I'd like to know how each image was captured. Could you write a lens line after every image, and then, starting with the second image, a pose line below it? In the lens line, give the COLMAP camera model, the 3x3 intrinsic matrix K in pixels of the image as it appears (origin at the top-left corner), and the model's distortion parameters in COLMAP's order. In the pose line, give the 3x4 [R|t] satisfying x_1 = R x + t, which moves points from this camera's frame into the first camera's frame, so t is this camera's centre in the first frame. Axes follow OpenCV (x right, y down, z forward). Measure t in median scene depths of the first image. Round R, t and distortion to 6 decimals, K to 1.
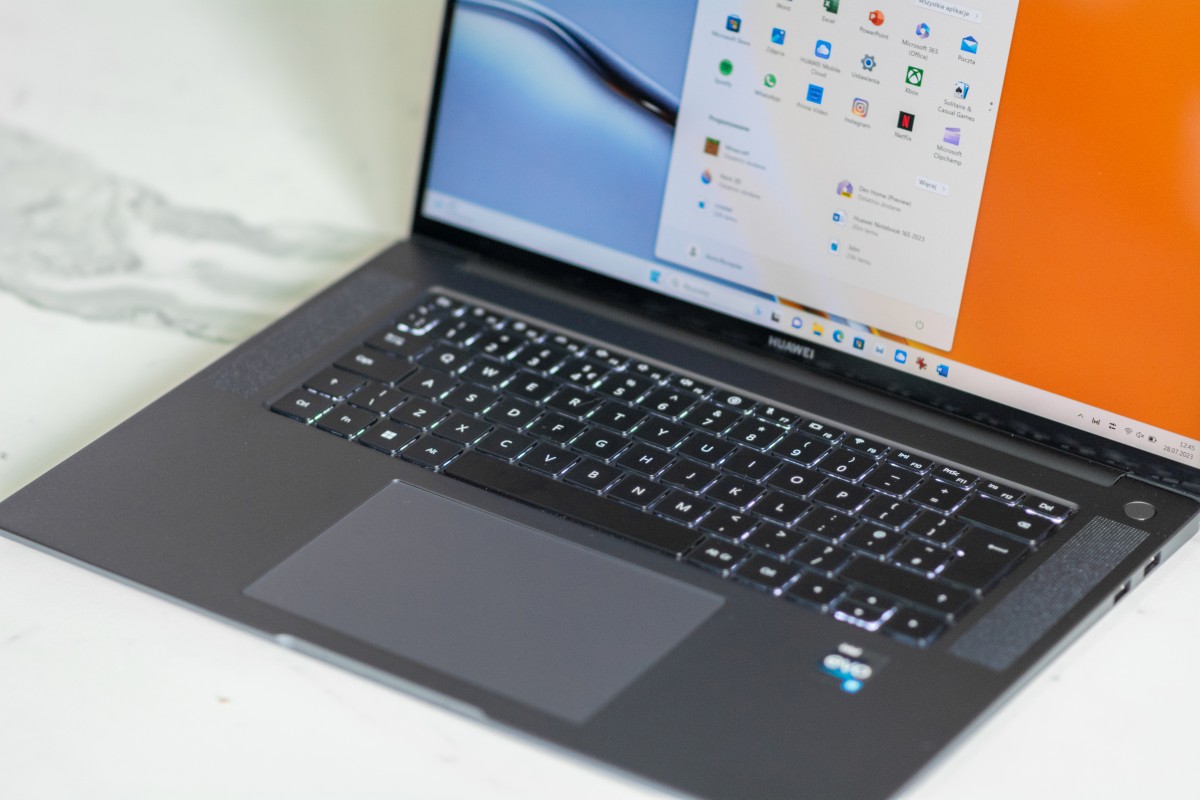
lens RADIAL K [[4593.7, 0, 600.0], [0, 4593.7, 400.0], [0, 0, 1]] dist [0.014209, 0.374964]
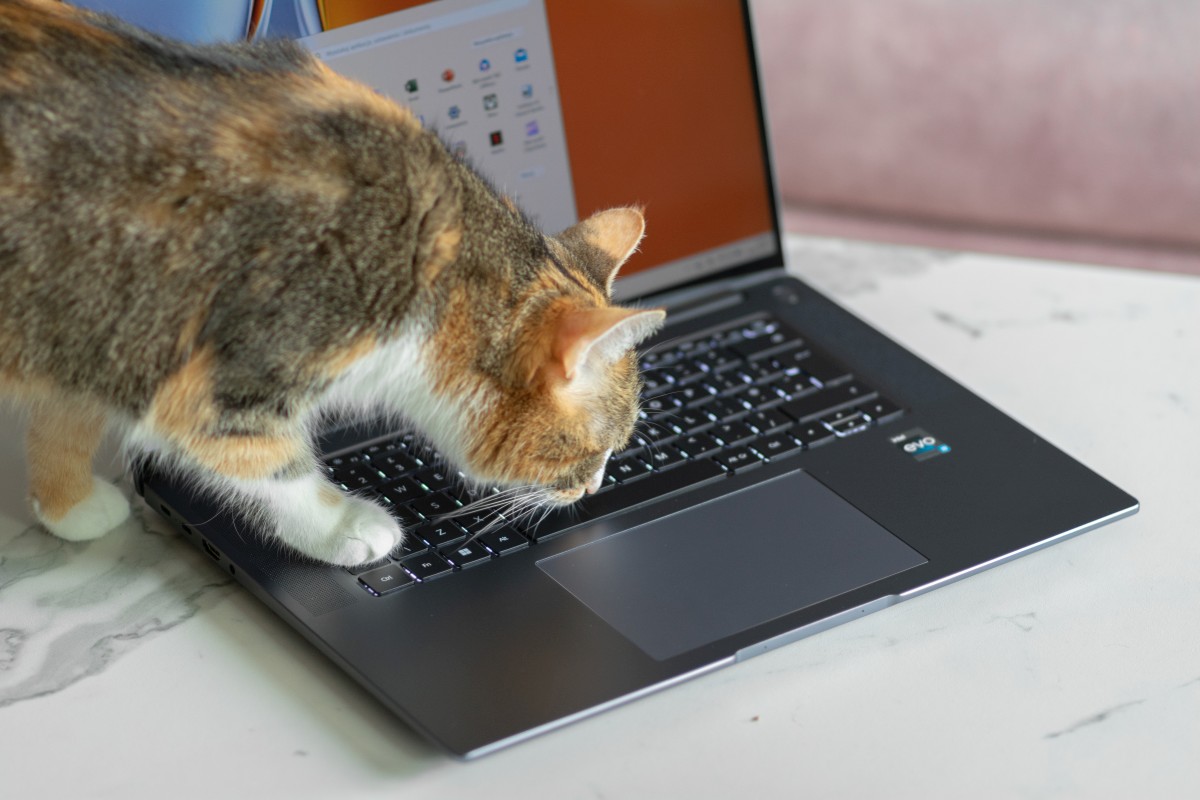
lens RADIAL K [[4593.7, 0, 600.0], [0, 4593.7, 400.0], [0, 0, 1]] dist [0.014209, 0.374964]
pose [[0.342997, -0.458174, 0.820018, -0.959364], [0.453430, 0.845292, 0.282635, -0.334305], [-0.822651, 0.274878, 0.497683, 0.377027]]
